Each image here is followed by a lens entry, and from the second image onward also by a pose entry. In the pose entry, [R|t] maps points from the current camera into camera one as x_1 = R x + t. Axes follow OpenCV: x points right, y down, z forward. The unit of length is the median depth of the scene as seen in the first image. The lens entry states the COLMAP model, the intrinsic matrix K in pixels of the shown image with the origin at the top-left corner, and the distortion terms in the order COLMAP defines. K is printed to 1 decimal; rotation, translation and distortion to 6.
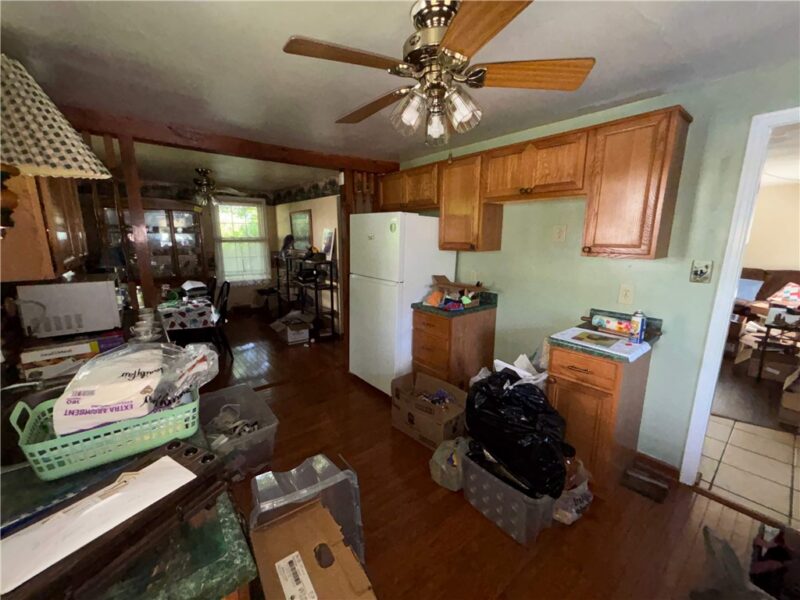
lens RADIAL K [[322.1, 0, 401.8], [0, 322.1, 299.9], [0, 0, 1]] dist [0.001132, 0.000021]
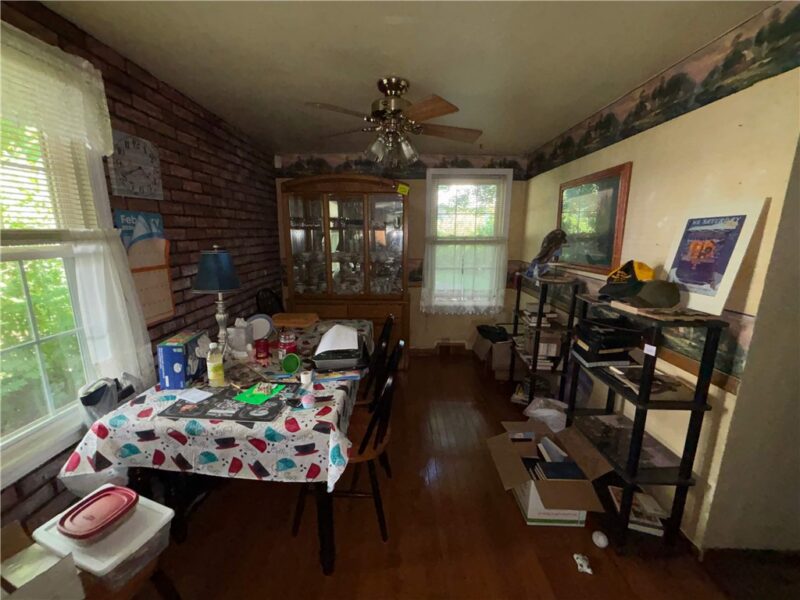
lens RADIAL K [[322.1, 0, 398.2], [0, 322.1, 299.6], [0, 0, 1]] dist [0.001132, 0.000021]
pose [[0.765581, 0.124017, -0.631273, -0.214885], [-0.126274, 0.991124, 0.041572, -0.093016], [0.630826, 0.047887, 0.774445, 0.495985]]
